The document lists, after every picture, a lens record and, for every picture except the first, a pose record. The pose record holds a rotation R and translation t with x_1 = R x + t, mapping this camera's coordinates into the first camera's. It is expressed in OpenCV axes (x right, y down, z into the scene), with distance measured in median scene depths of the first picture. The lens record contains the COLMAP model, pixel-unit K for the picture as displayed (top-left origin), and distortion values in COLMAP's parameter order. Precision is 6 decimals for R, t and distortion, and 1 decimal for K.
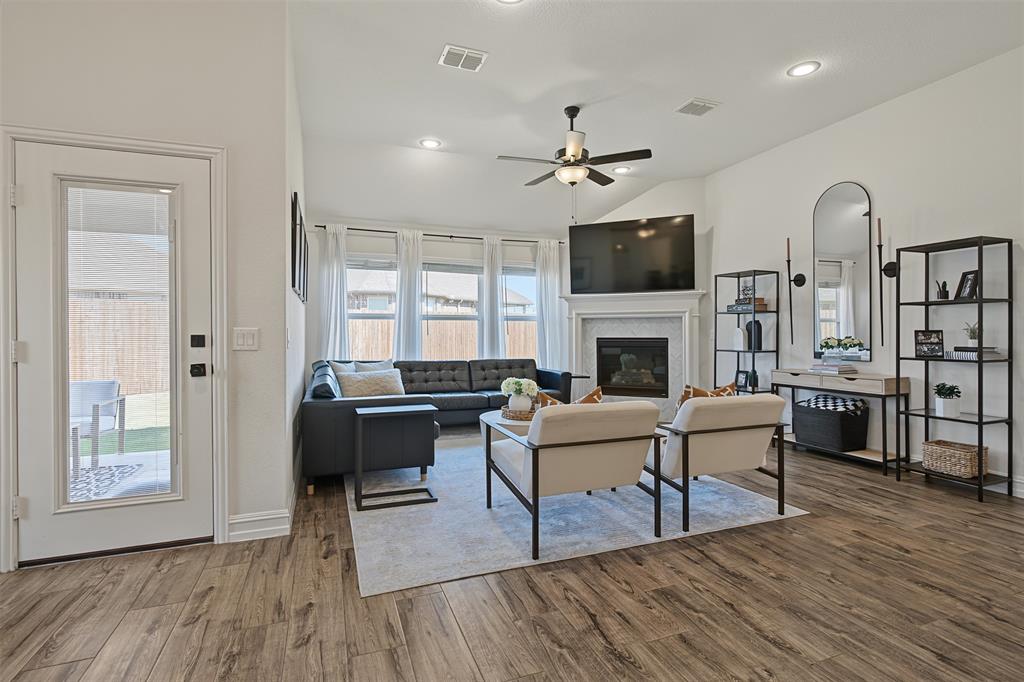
lens RADIAL K [[490.8, 0, 511.4], [0, 490.8, 330.0], [0, 0, 1]] dist [-0.012936, 0.004109]
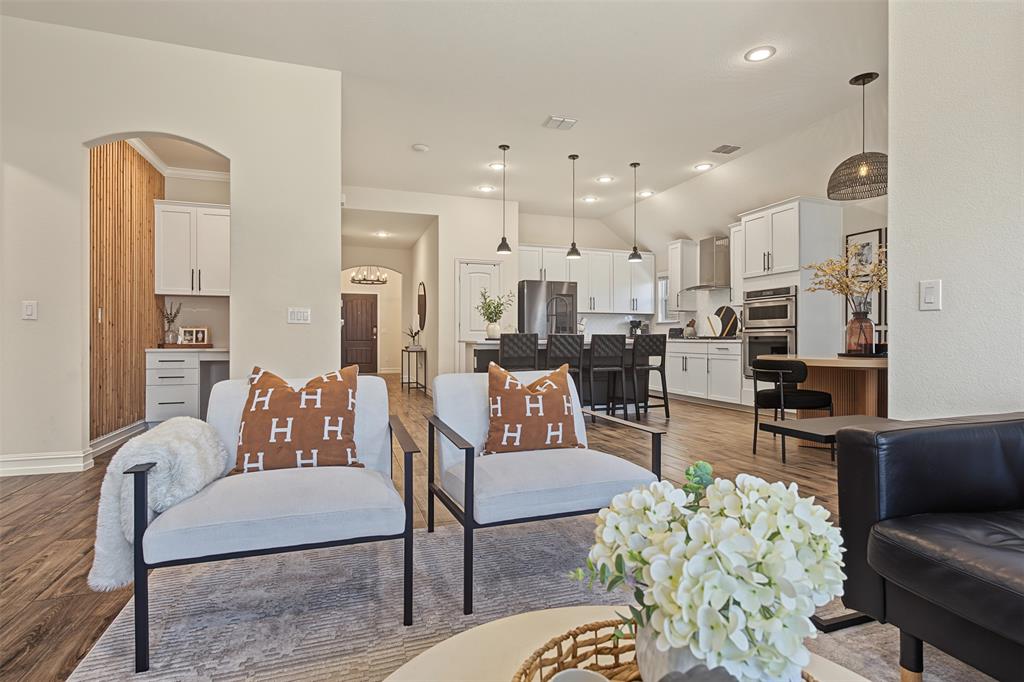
lens RADIAL K [[502.0, 0, 514.3], [0, 502.0, 340.4], [0, 0, 1]] dist [-0.004043, 0.002062]
pose [[-0.999323, 0.002076, 0.036721, 0.062546], [0.001988, 0.999995, -0.002426, 0.046135], [-0.036726, -0.002351, -0.999323, 1.003314]]
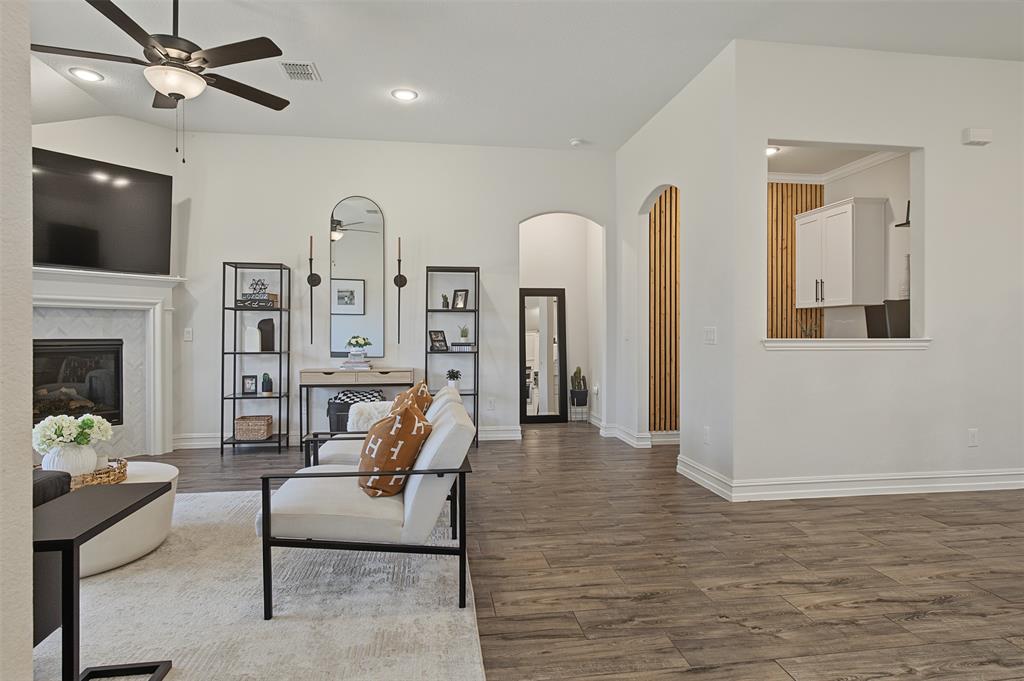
lens RADIAL K [[543.1, 0, 510.5], [0, 543.1, 336.1], [0, 0, 1]] dist [-0.001232, 0.006171]
pose [[0.213138, -0.003250, 0.977017, -0.399505], [-0.008431, 0.999951, 0.005165, 0.004046], [-0.976986, -0.009338, 0.213100, 0.355450]]
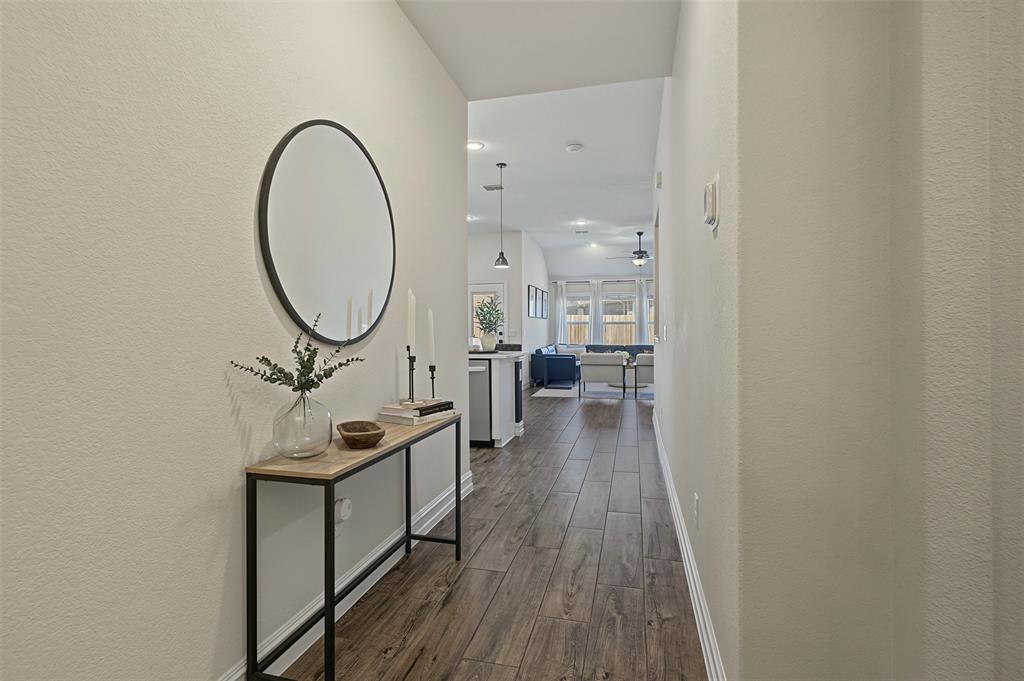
lens RADIAL K [[490.8, 0, 507.4], [0, 490.8, 336.8], [0, 0, 1]] dist [-0.012936, 0.004109]
pose [[0.813989, 0.007349, -0.580833, 0.796457], [0.003964, 0.999826, 0.018205, -0.009871], [0.580866, -0.017121, 0.813819, -1.020389]]
